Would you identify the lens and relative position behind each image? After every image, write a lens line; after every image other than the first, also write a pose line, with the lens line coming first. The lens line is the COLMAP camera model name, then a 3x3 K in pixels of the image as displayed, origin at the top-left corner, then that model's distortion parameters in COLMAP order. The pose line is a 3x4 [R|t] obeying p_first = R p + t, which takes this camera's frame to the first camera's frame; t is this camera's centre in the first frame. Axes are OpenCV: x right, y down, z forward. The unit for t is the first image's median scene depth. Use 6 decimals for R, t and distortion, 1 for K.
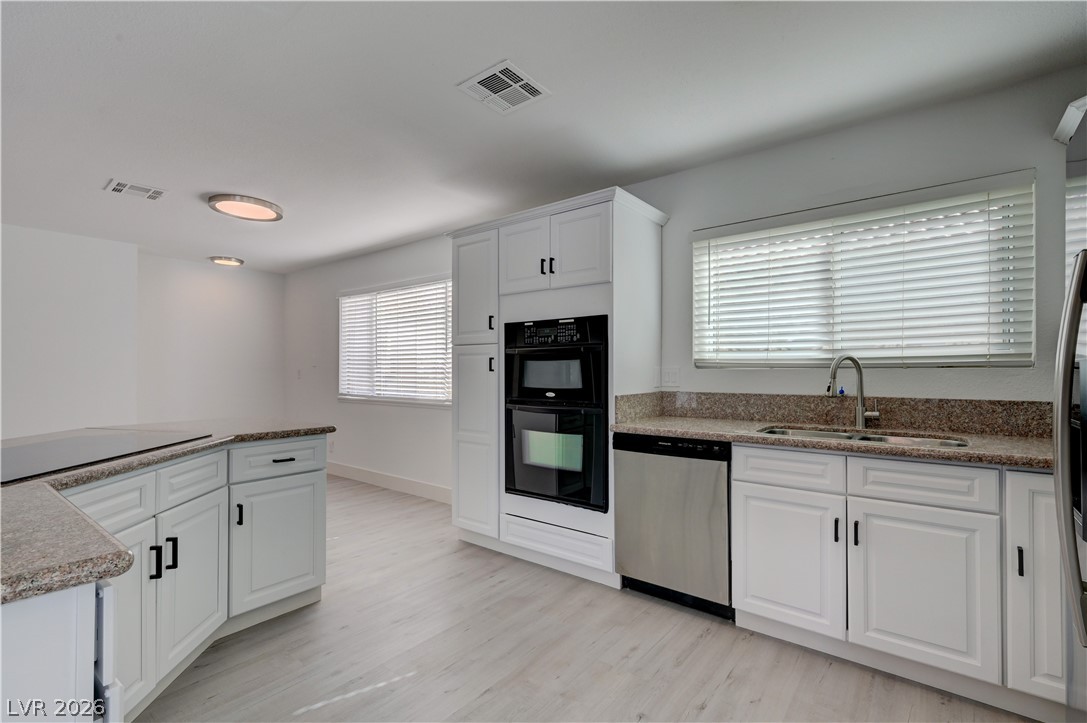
lens RADIAL K [[491.8, 0, 544.5], [0, 491.8, 368.1], [0, 0, 1]] dist [0.000347, 0.000284]
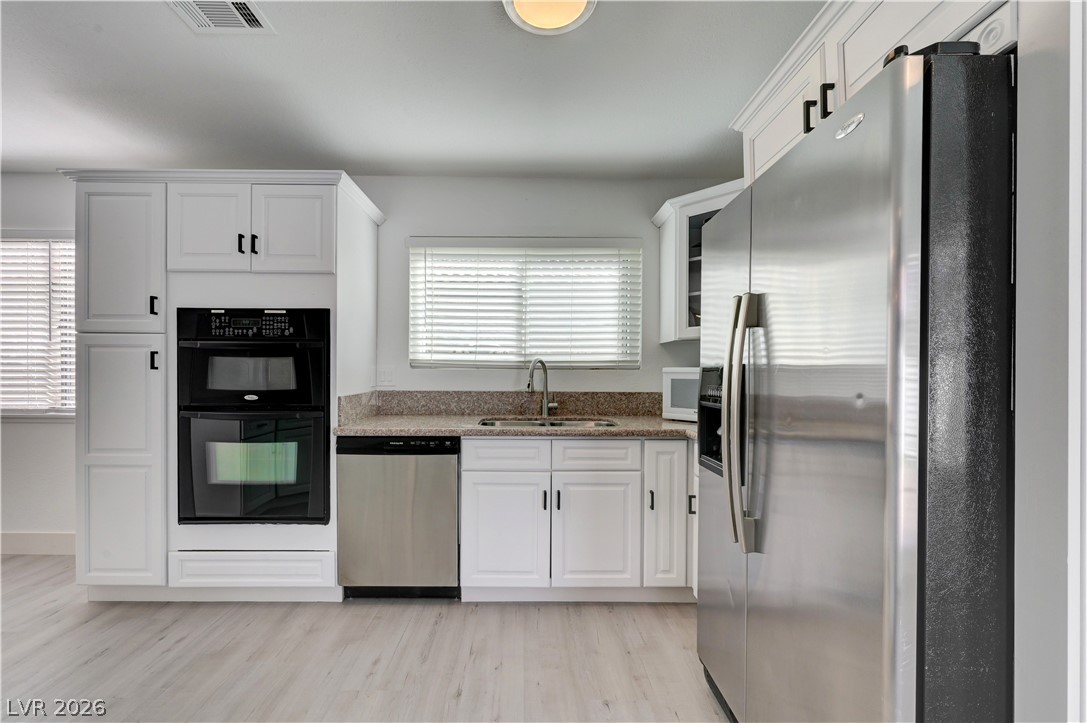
lens RADIAL K [[442.4, 0, 539.5], [0, 442.4, 374.2], [0, 0, 1]] dist [-0.001130, -0.000071]
pose [[0.779625, 0.001356, 0.626245, -0.083161], [-0.009989, 0.999897, 0.010270, 0.001057], [-0.626167, -0.014262, 0.779559, 0.108317]]
